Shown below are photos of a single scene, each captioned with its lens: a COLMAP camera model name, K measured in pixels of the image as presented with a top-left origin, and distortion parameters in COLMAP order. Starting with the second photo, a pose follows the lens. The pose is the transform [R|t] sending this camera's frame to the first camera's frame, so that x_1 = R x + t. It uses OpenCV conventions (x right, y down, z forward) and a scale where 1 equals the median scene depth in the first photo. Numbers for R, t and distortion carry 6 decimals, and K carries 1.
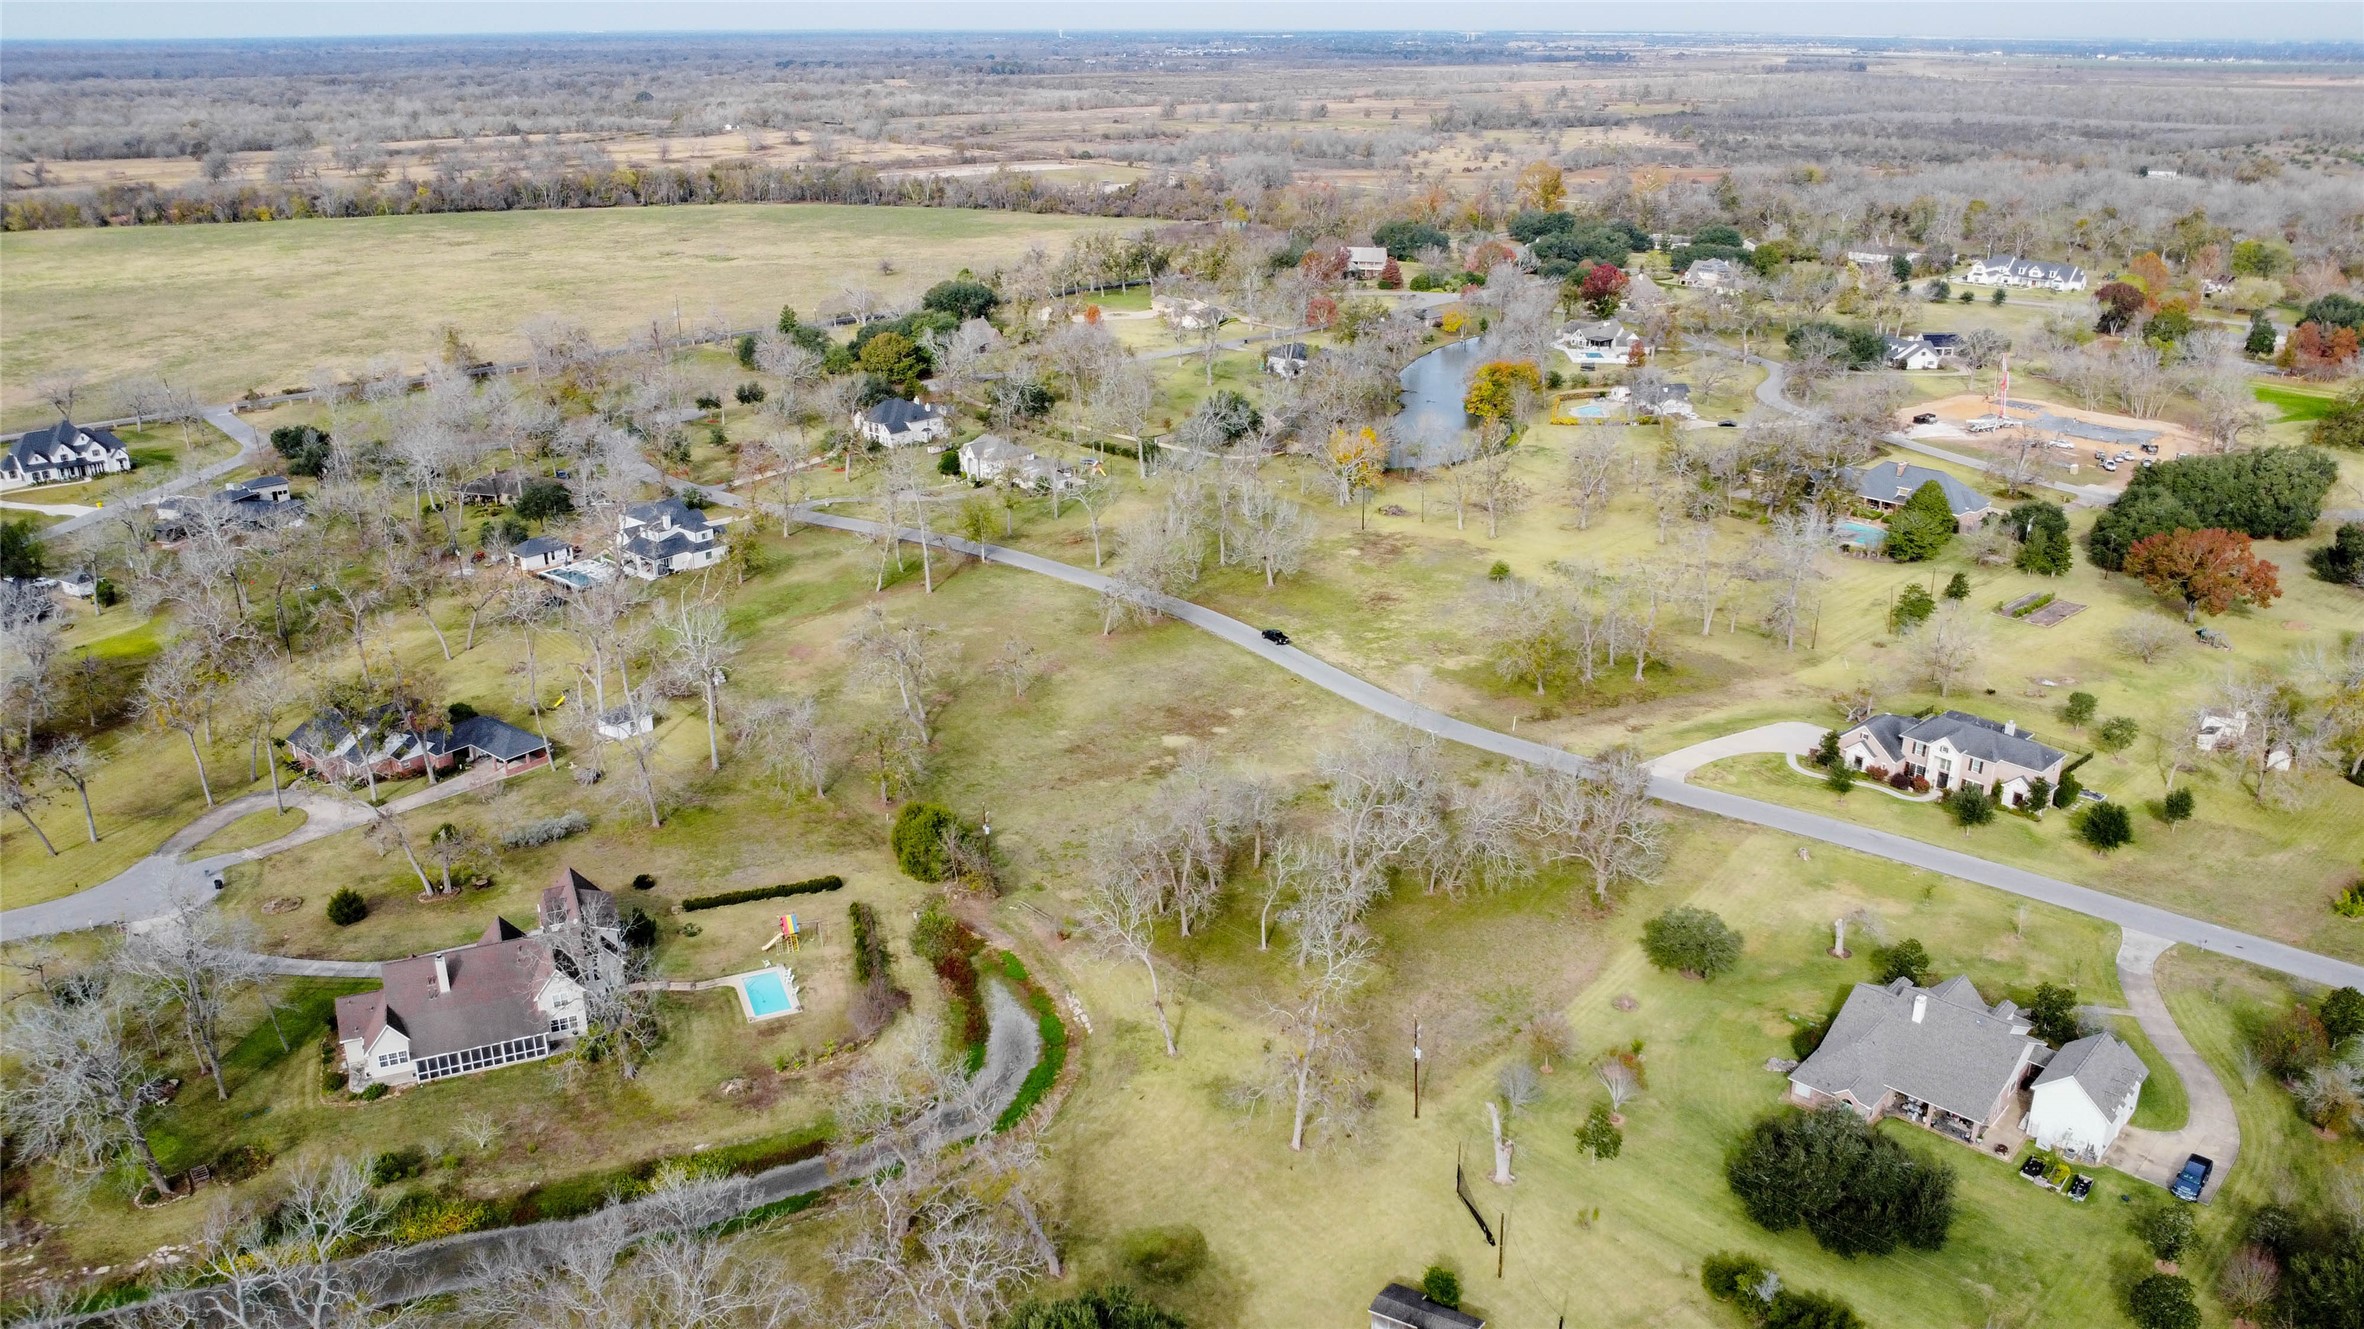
lens RADIAL K [[1717.2, 0, 1171.7], [0, 1717.2, 668.0], [0, 0, 1]] dist [-0.035427, -0.000377]
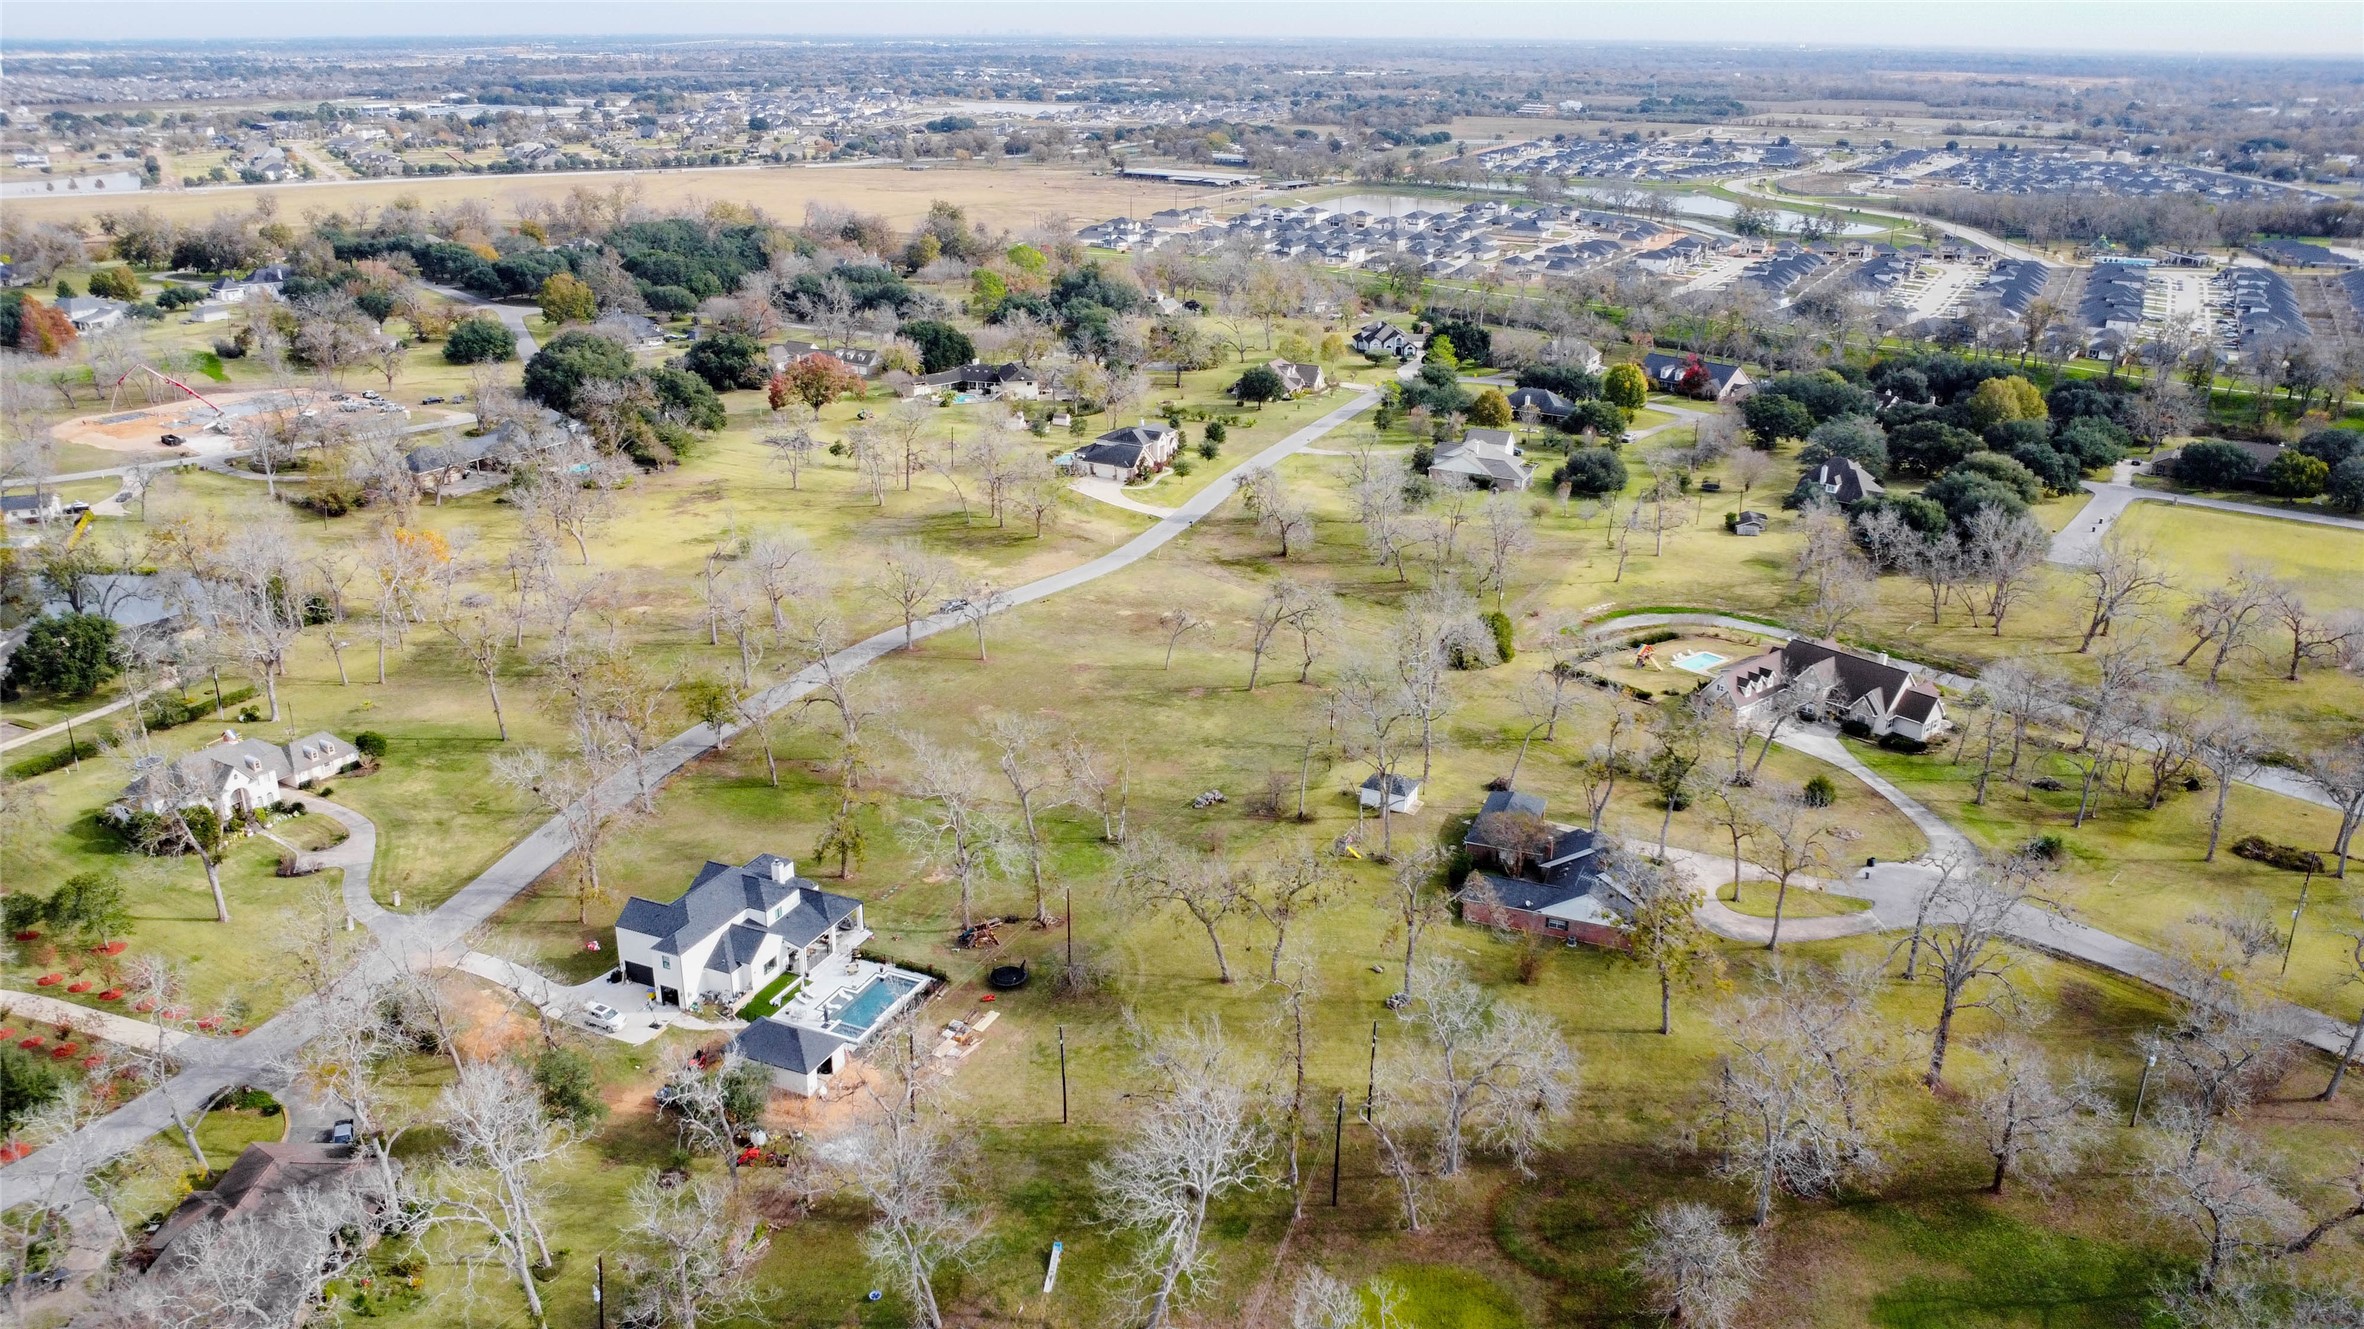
lens RADIAL K [[1717.2, 0, 1171.7], [0, 1717.2, 668.0], [0, 0, 1]] dist [-0.035427, -0.000377]
pose [[-0.293582, -0.337721, 0.894290, -1.279796], [0.333188, 0.840698, 0.426863, -0.535936], [-0.895988, 0.423286, -0.134290, 1.420662]]
